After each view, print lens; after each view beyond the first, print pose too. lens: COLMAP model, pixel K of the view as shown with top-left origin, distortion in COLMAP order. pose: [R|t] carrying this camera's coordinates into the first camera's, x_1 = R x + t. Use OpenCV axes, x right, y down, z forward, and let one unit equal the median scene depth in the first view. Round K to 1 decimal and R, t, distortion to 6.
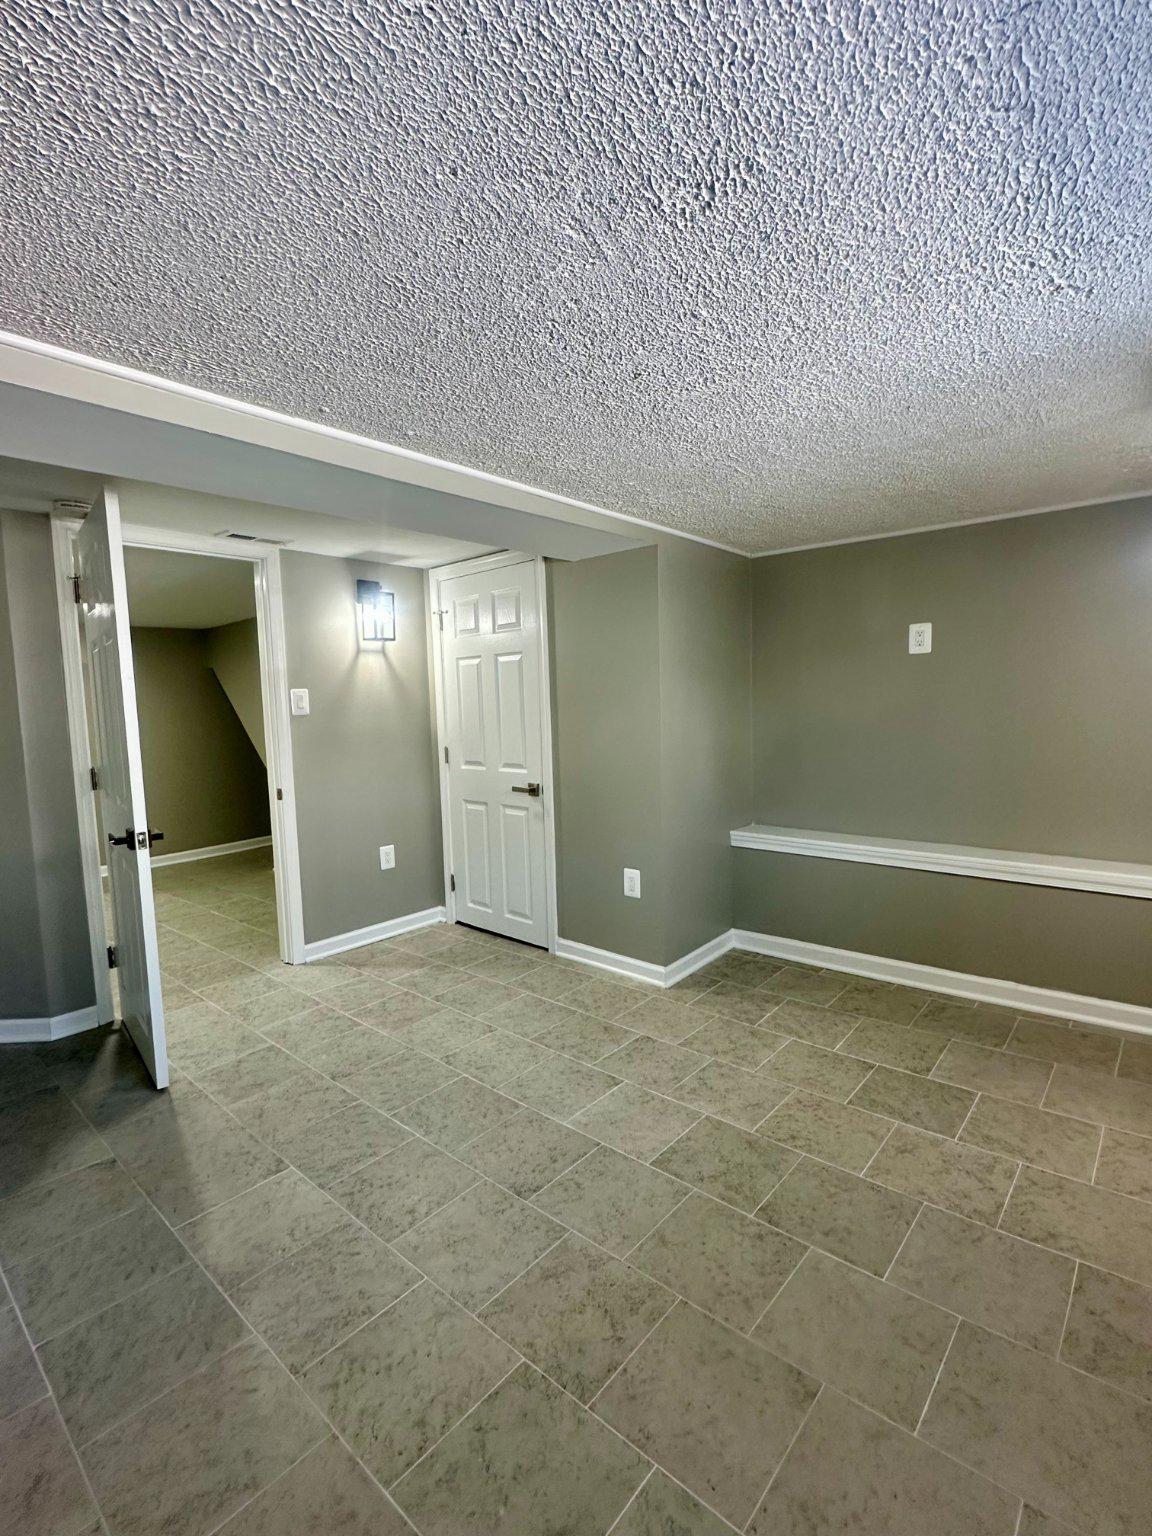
lens RADIAL K [[708.6, 0, 578.1], [0, 708.6, 766.9], [0, 0, 1]] dist [0.000828, 0.000298]
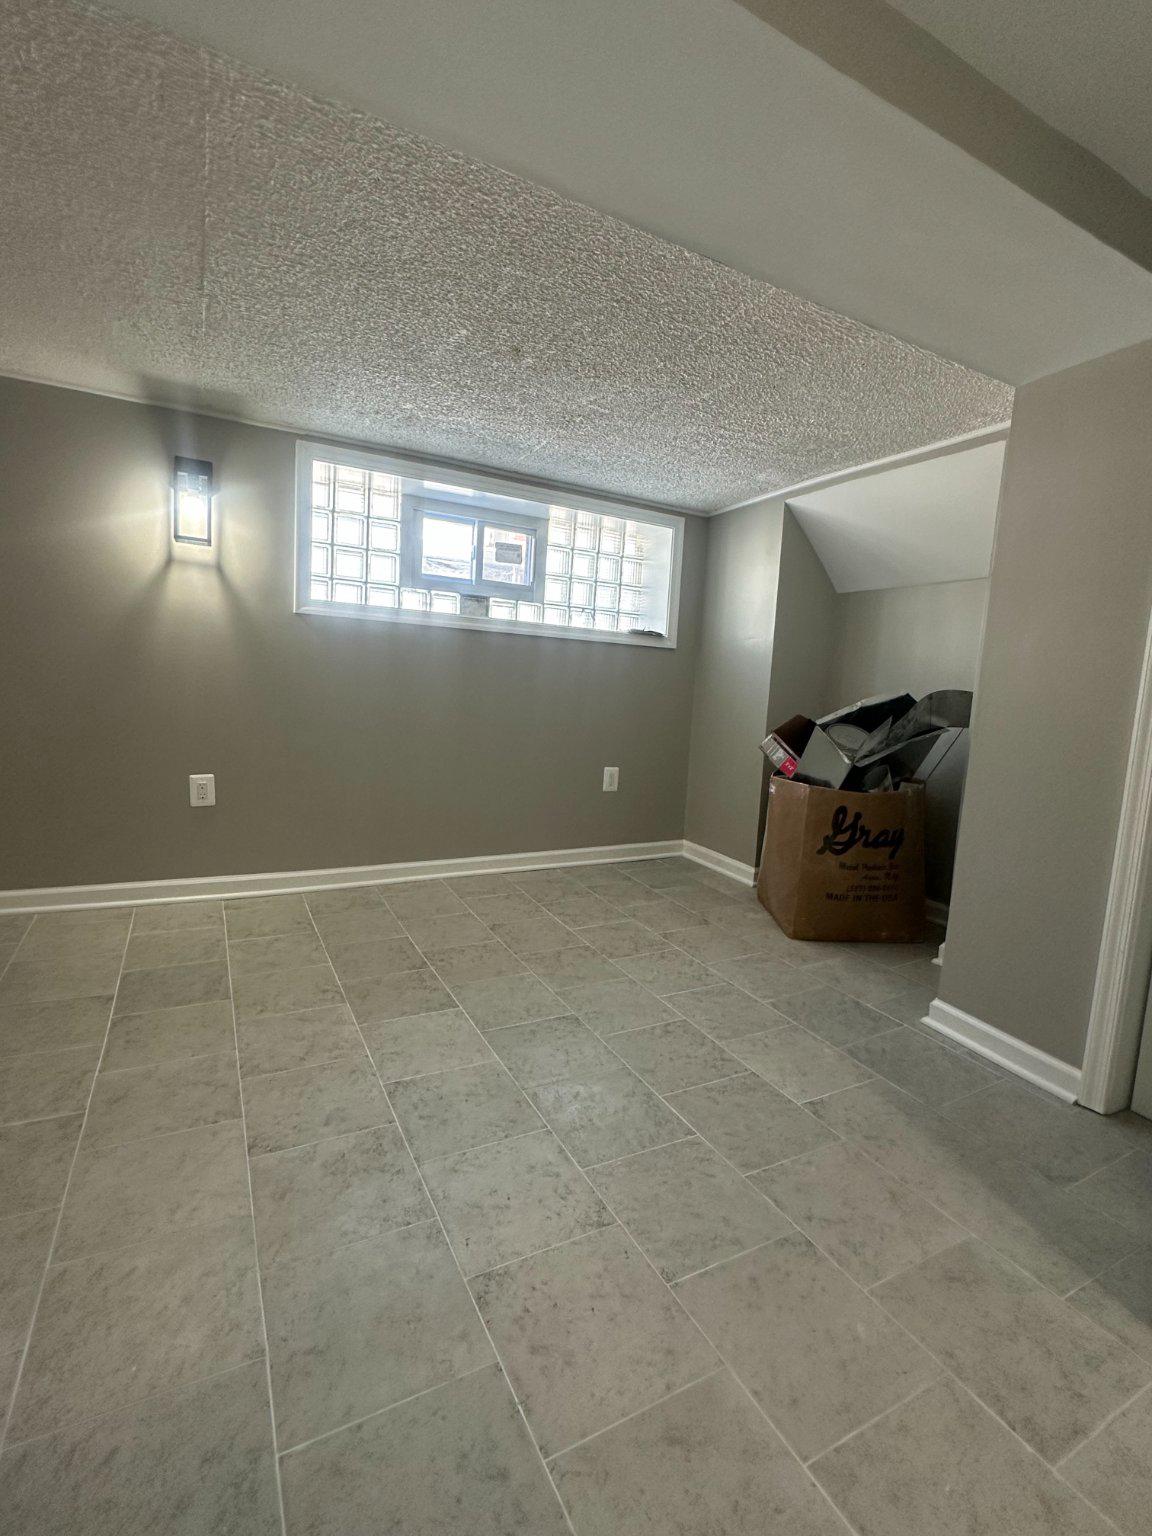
lens RADIAL K [[708.6, 0, 575.1], [0, 708.6, 764.9], [0, 0, 1]] dist [0.000828, 0.000298]
pose [[-0.935354, -0.063157, 0.348030, -0.414596], [0.004958, 0.981493, 0.191436, -0.027561], [-0.353679, 0.180786, -0.917730, 1.797906]]
